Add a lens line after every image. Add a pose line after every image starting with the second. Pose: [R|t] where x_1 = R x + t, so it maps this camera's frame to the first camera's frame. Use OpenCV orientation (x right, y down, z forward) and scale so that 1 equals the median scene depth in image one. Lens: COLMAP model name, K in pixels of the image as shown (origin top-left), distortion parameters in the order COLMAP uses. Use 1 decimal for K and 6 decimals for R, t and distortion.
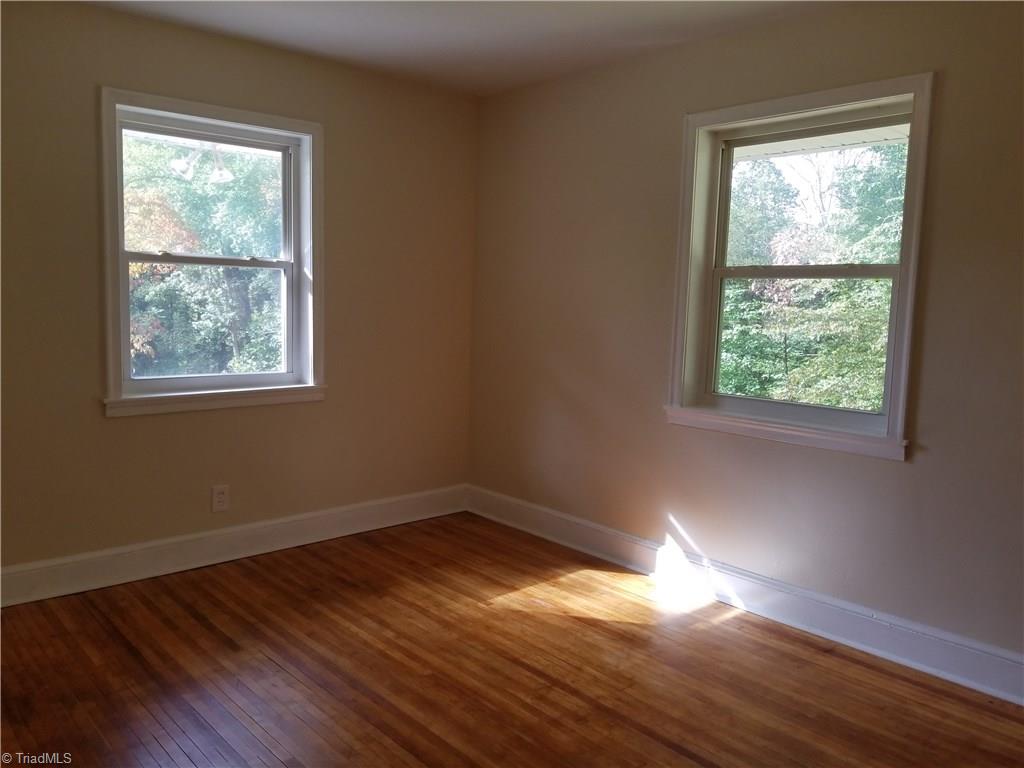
lens RADIAL K [[818.2, 0, 511.9], [0, 818.2, 382.4], [0, 0, 1]] dist [0.038633, -0.018862]
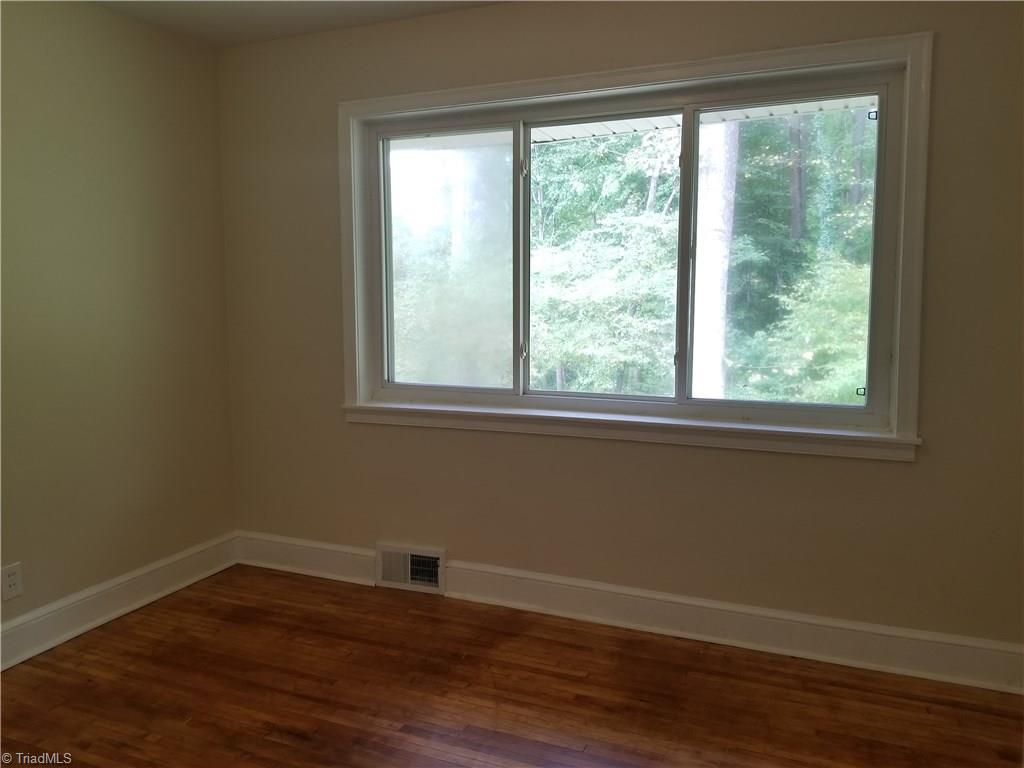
lens RADIAL K [[818.2, 0, 513.1], [0, 818.2, 385.4], [0, 0, 1]] dist [0.038633, -0.018862]
pose [[0.905569, -0.076625, 0.417220, -0.133610], [0.071459, 0.997050, 0.028012, -0.019612], [-0.418136, 0.004447, 0.908373, 0.155888]]
